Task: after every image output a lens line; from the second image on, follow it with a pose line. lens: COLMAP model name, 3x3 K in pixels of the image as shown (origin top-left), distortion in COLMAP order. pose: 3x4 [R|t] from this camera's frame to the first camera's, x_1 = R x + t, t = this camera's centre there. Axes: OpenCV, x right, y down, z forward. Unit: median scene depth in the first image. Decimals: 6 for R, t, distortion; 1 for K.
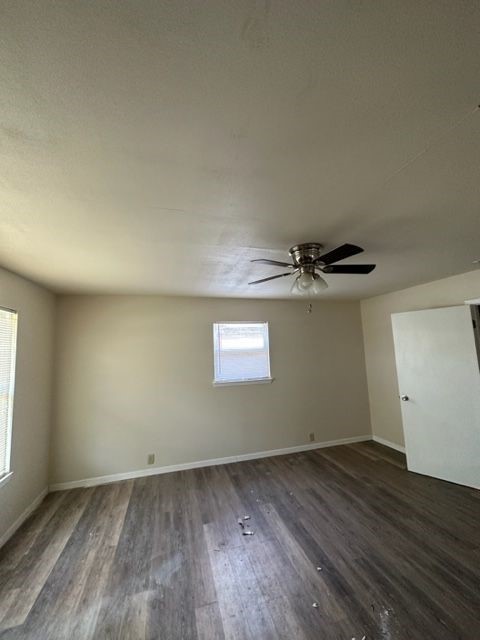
lens RADIAL K [[253.2, 0, 239.9], [0, 253.2, 321.4], [0, 0, 1]] dist [-0.002697, 0.001259]
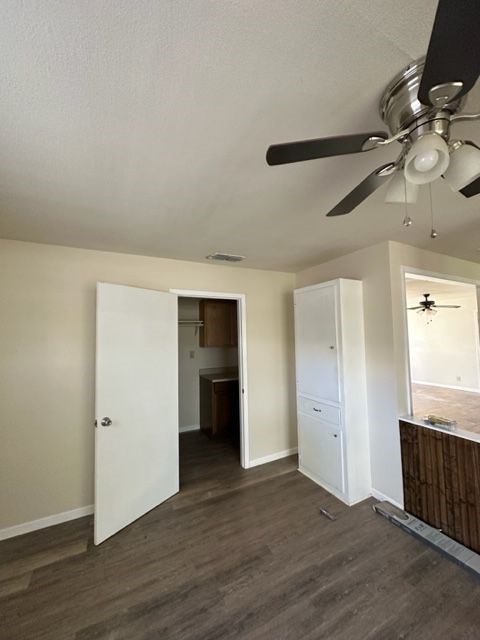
lens RADIAL K [[253.2, 0, 240.3], [0, 253.2, 319.5], [0, 0, 1]] dist [-0.002697, 0.001259]
pose [[-0.199202, 0.106924, 0.974108, -0.044334], [-0.093081, 0.987471, -0.127425, 0.120680], [-0.975528, -0.116054, -0.186754, 0.942947]]
